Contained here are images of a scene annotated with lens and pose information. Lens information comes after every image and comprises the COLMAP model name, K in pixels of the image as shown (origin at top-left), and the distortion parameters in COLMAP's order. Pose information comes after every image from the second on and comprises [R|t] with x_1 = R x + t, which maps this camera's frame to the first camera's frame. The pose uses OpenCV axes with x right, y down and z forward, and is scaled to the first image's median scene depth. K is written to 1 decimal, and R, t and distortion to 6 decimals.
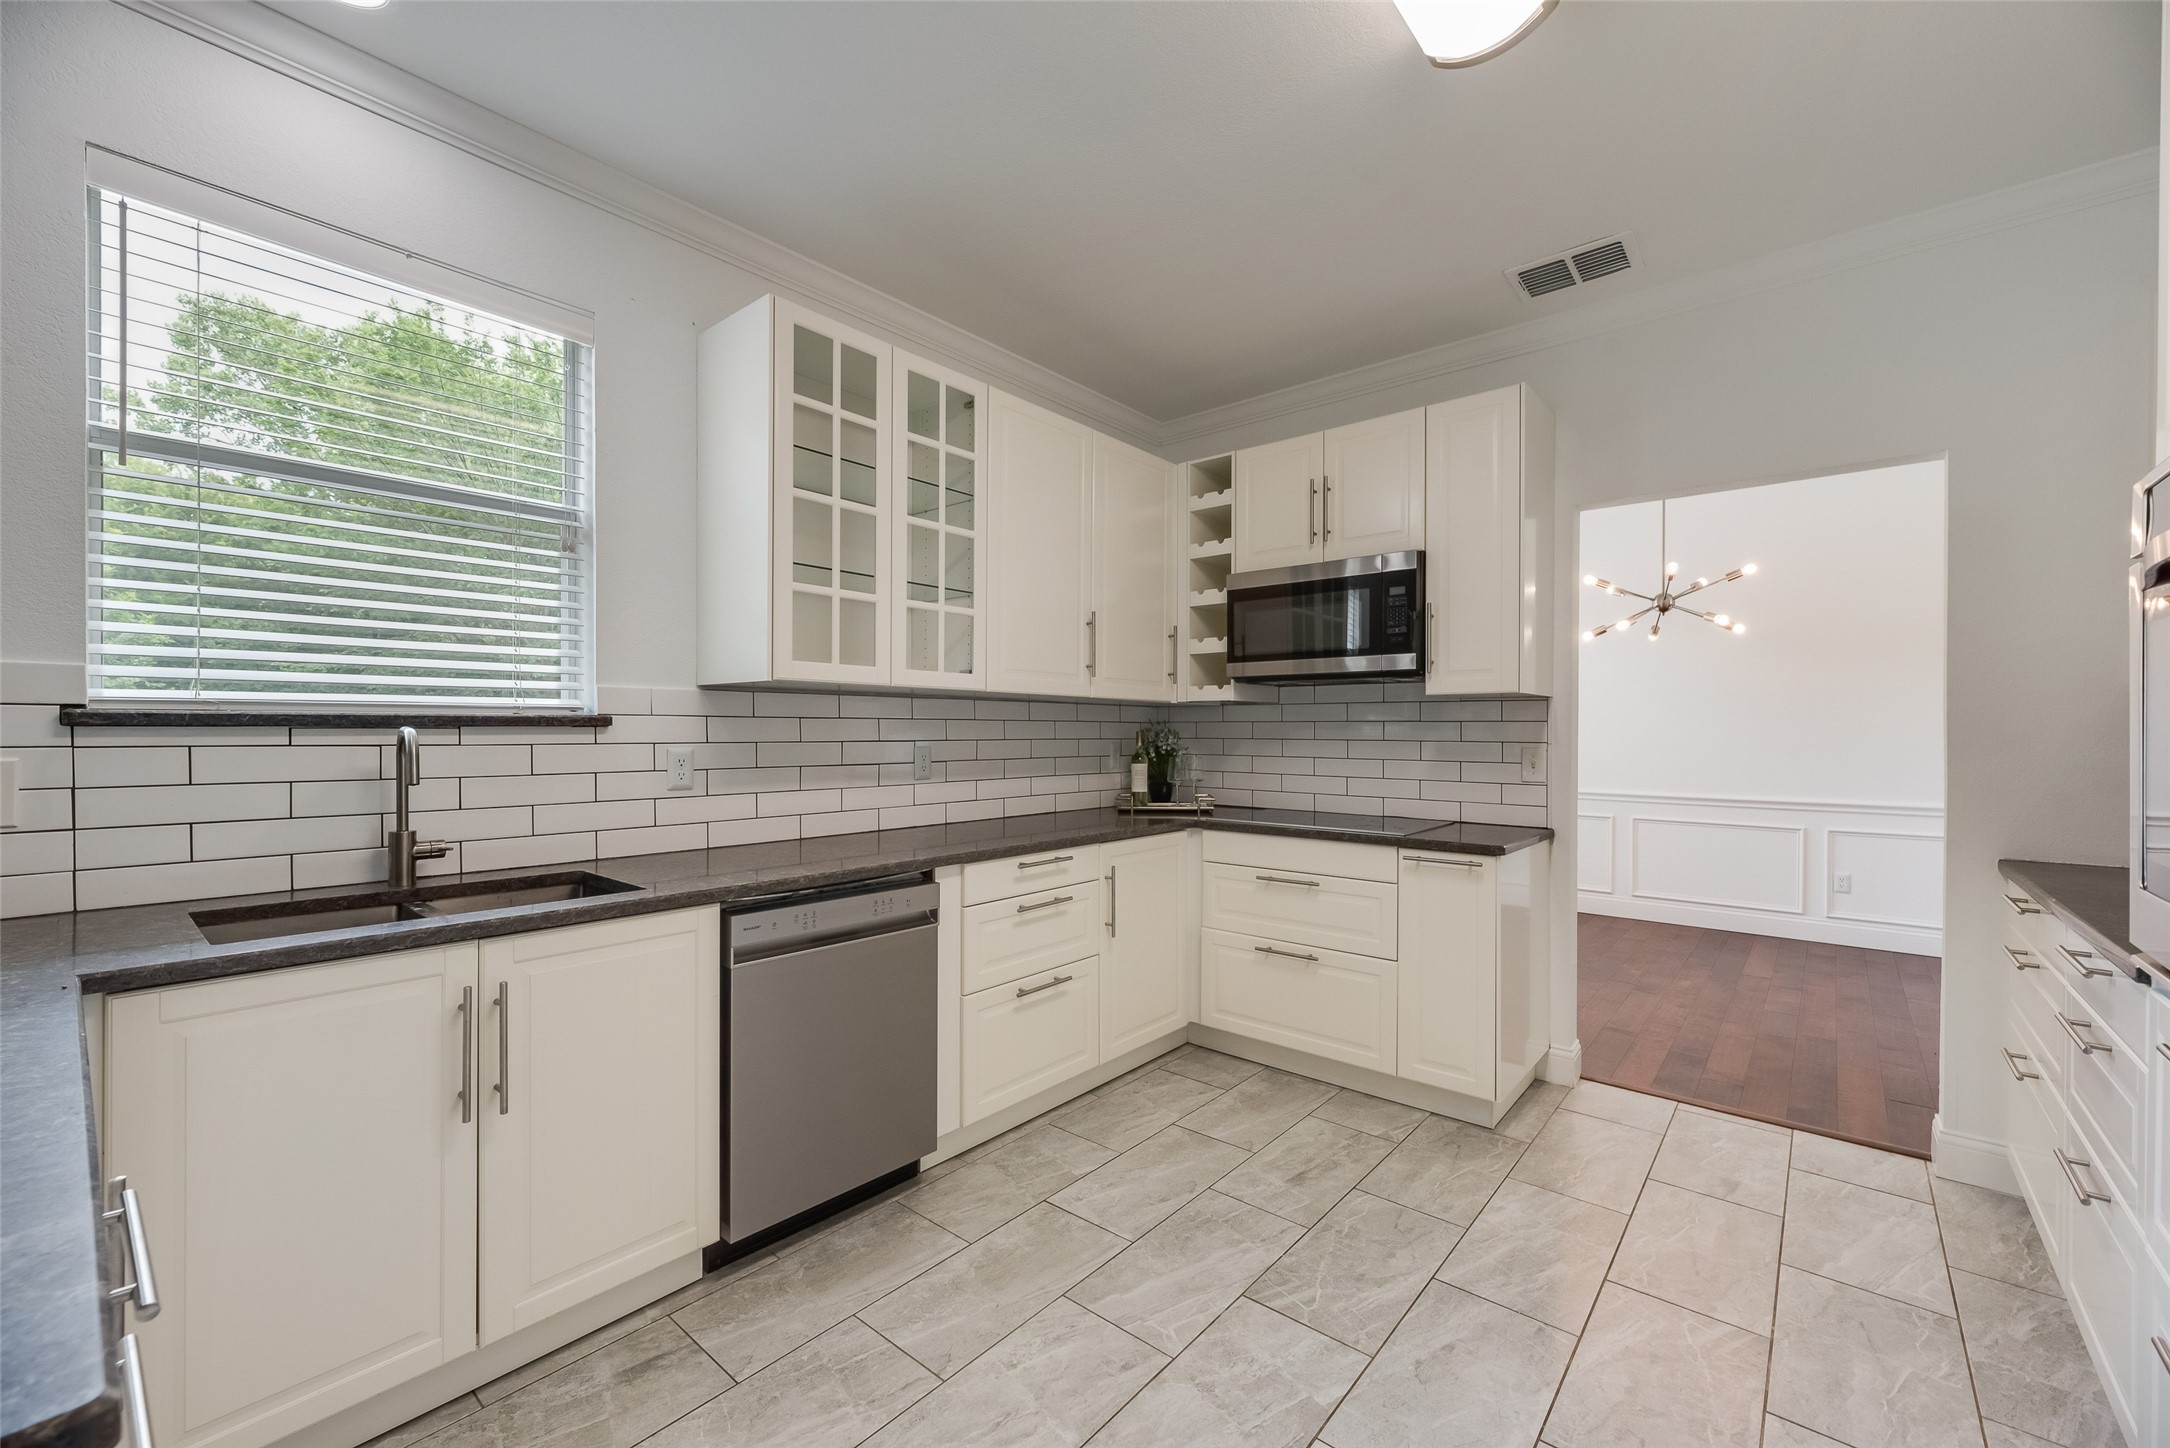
lens RADIAL K [[873.4, 0, 1085.3], [0, 873.4, 734.8], [0, 0, 1]] dist [0.004984, -0.001230]
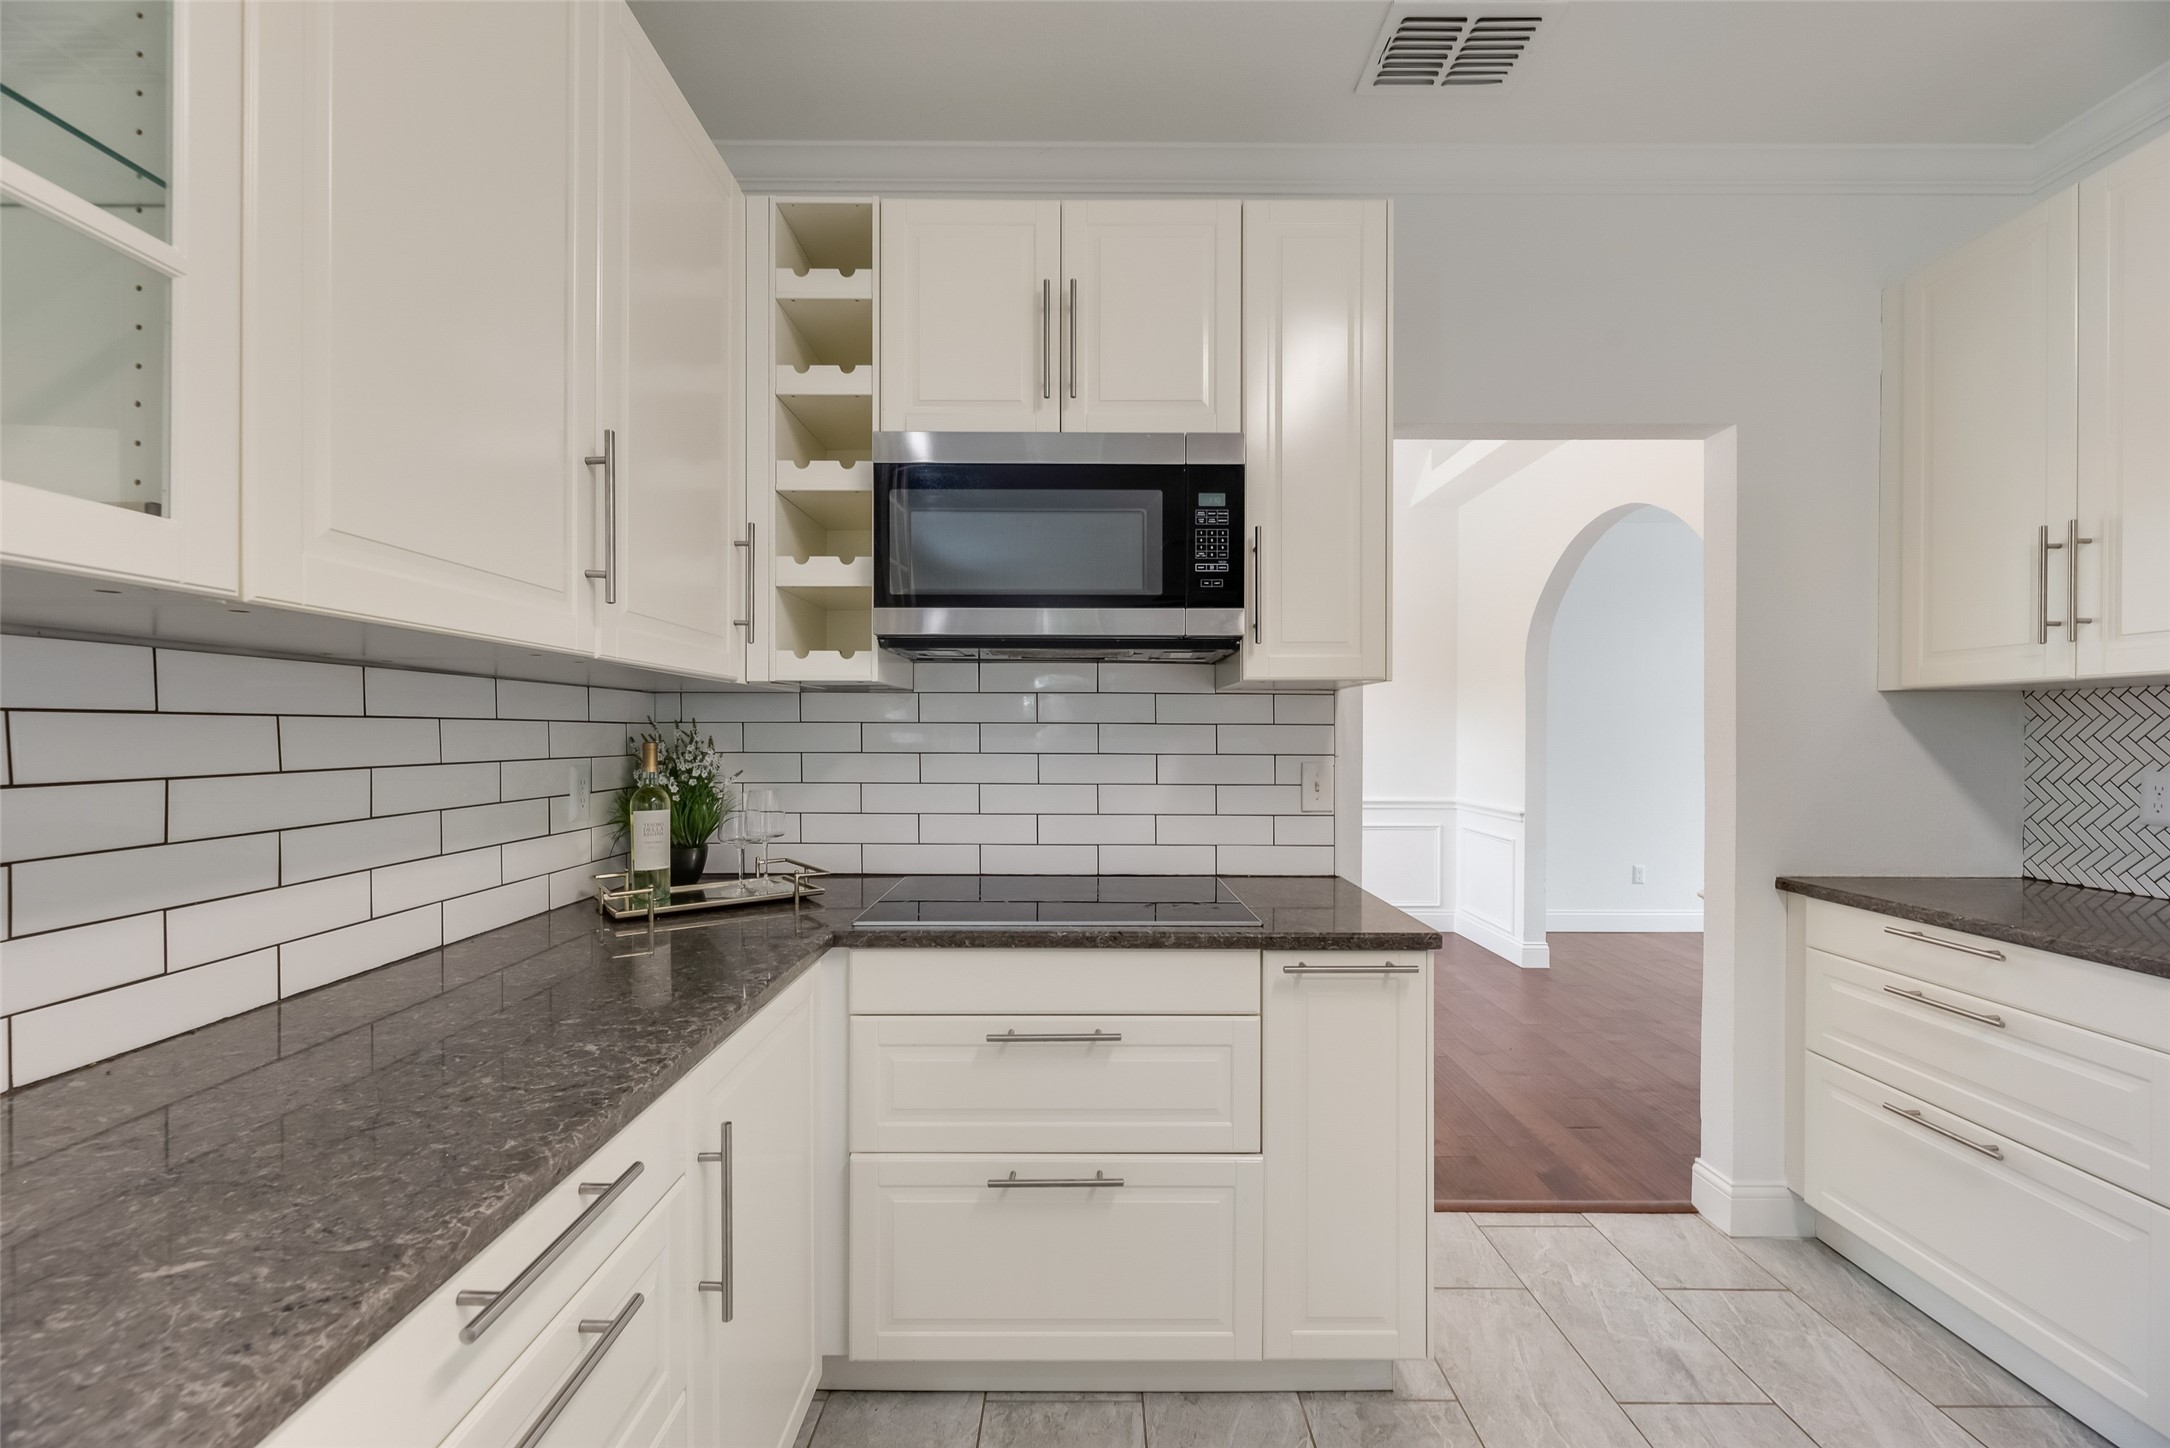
lens RADIAL K [[873.4, 0, 1082.5], [0, 873.4, 737.6], [0, 0, 1]] dist [0.004984, -0.001230]
pose [[0.759830, -0.006289, 0.650091, -0.092712], [0.003623, 0.999979, 0.005440, -0.010542], [-0.650111, -0.001778, 0.759837, 0.650926]]
